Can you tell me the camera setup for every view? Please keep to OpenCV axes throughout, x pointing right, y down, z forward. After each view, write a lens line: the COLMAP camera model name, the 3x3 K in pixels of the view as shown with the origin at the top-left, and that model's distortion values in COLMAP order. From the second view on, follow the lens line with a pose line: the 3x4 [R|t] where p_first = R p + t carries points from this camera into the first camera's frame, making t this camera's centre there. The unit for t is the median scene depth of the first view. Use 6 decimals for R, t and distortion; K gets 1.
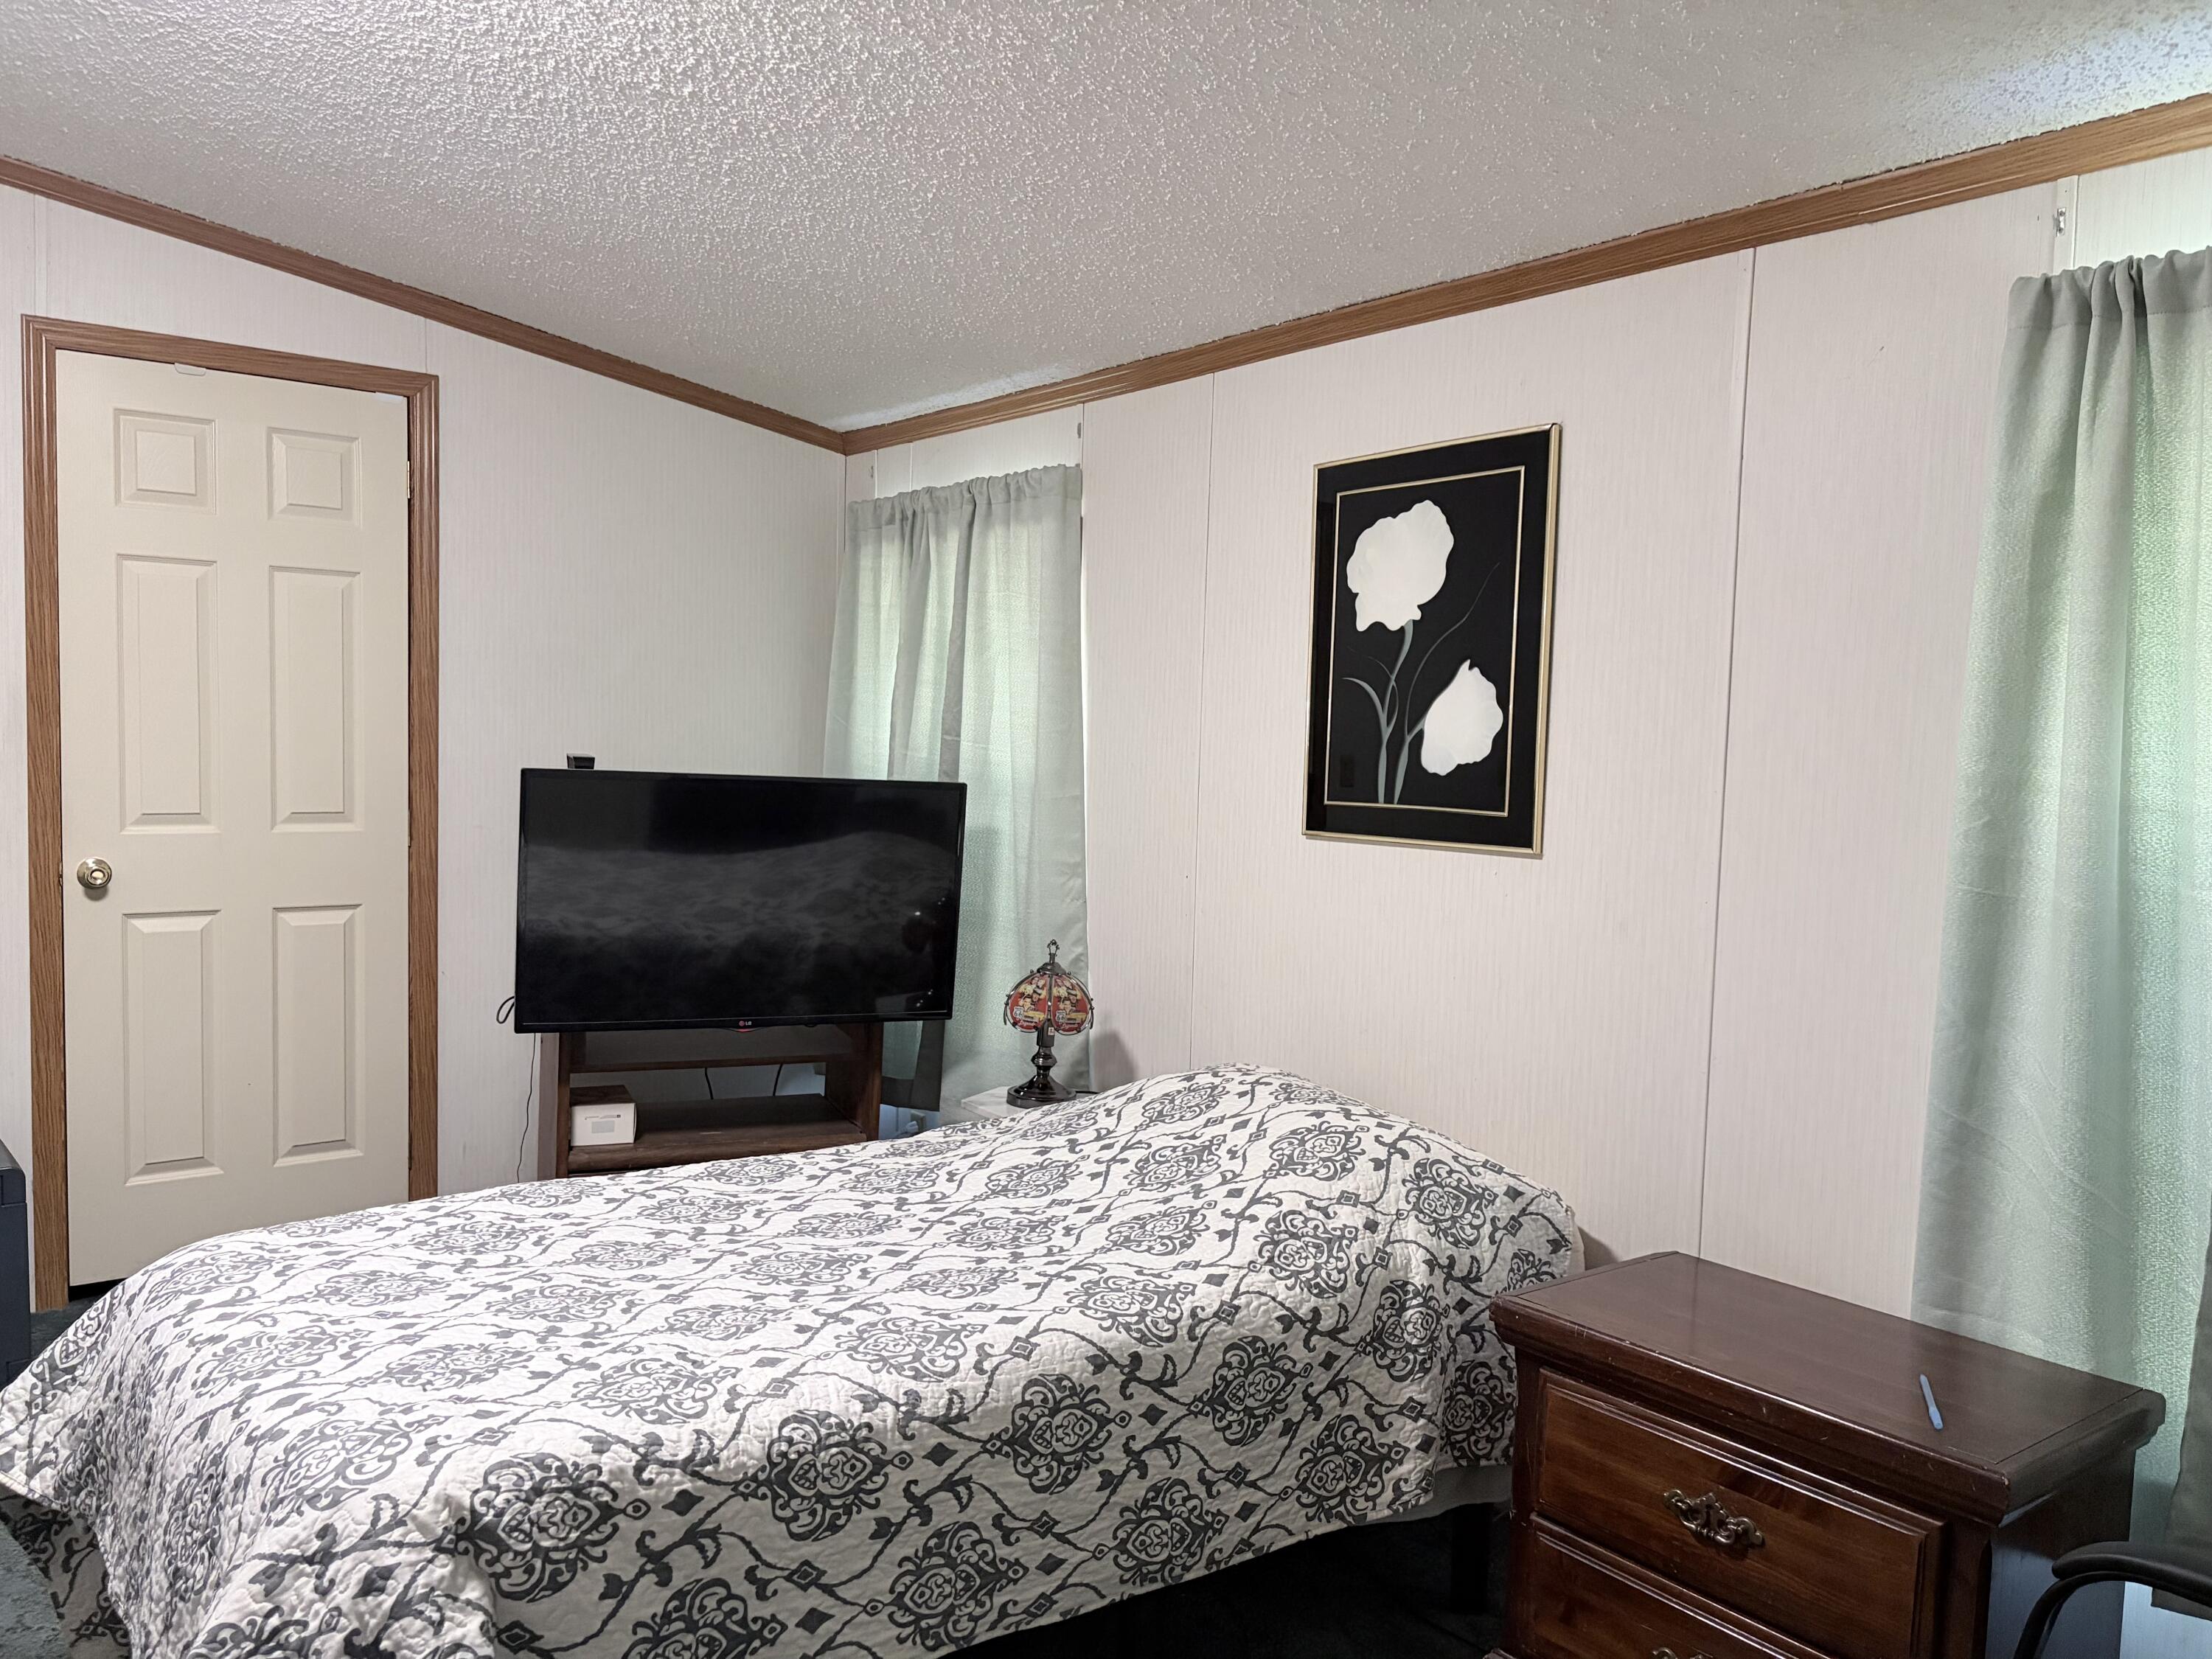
lens RADIAL K [[1685.1, 0, 1118.4], [0, 1685.1, 837.4], [0, 0, 1]] dist [0.036848, -0.033716]
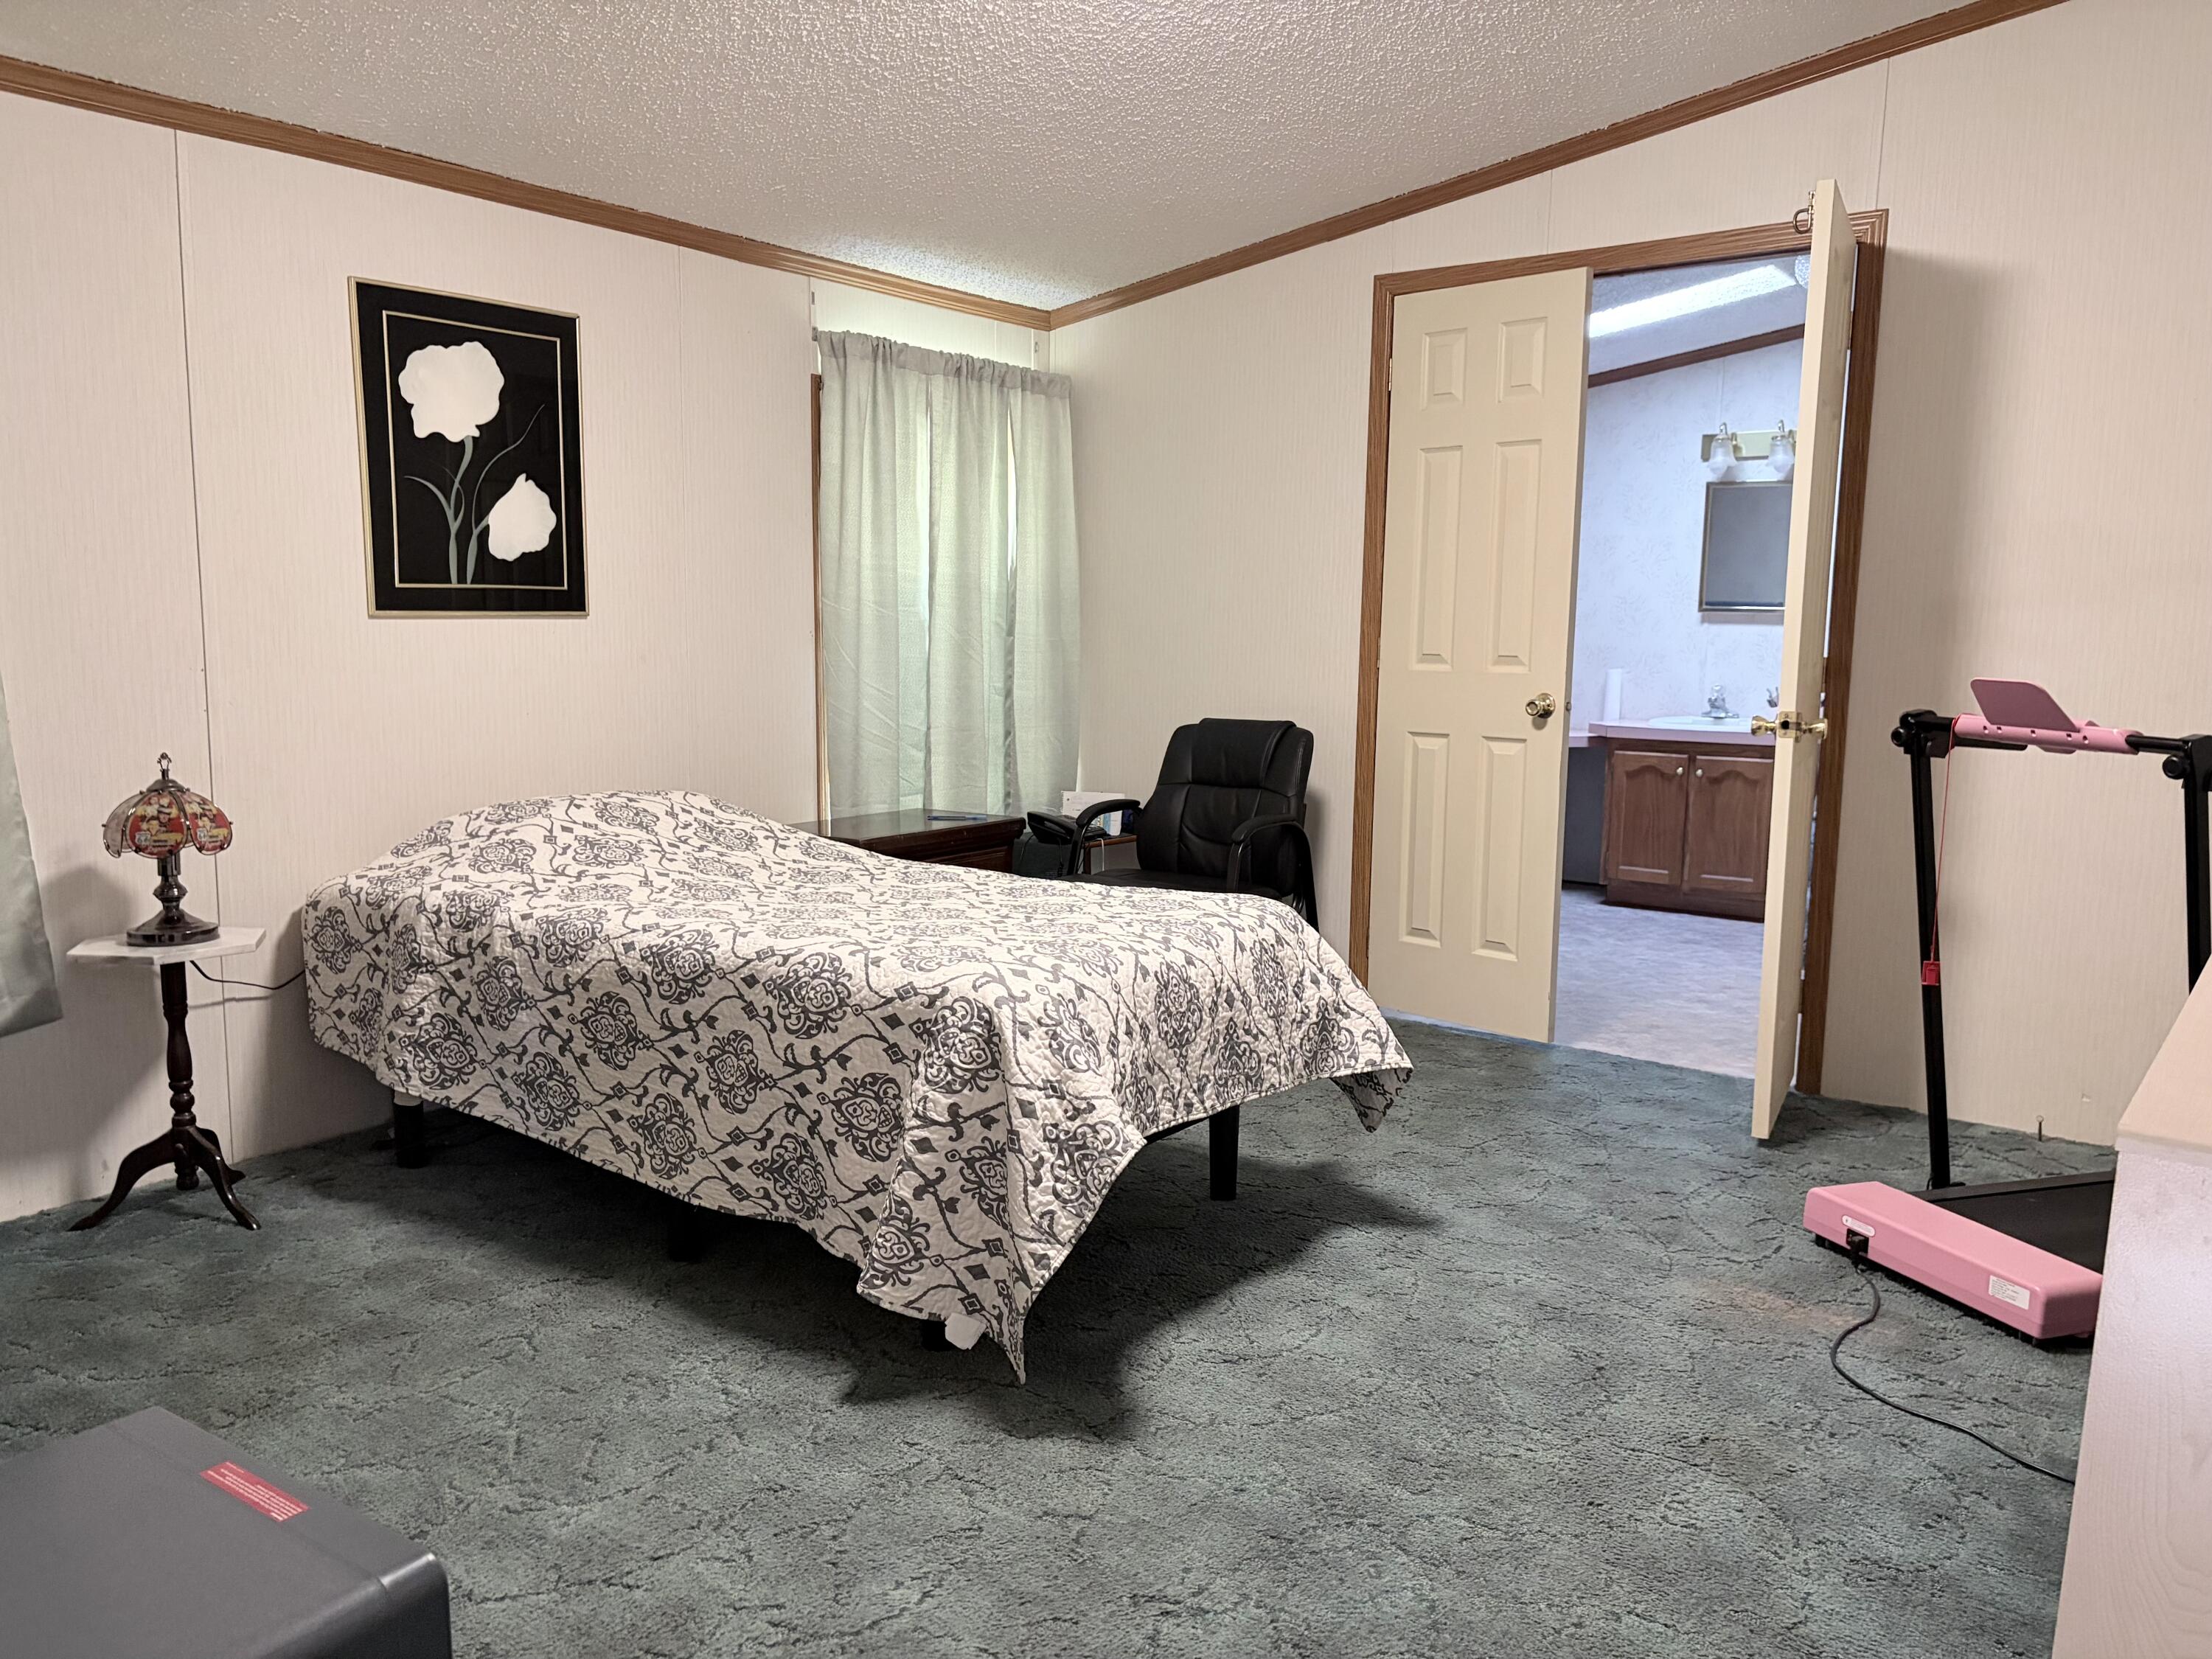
lens RADIAL K [[1685.1, 0, 1118.4], [0, 1685.1, 837.4], [0, 0, 1]] dist [0.036848, -0.033716]
pose [[-0.282428, -0.147164, 0.947933, -1.197693], [0.050073, 0.984554, 0.167768, -0.021671], [-0.957981, 0.094848, -0.270696, 0.901775]]
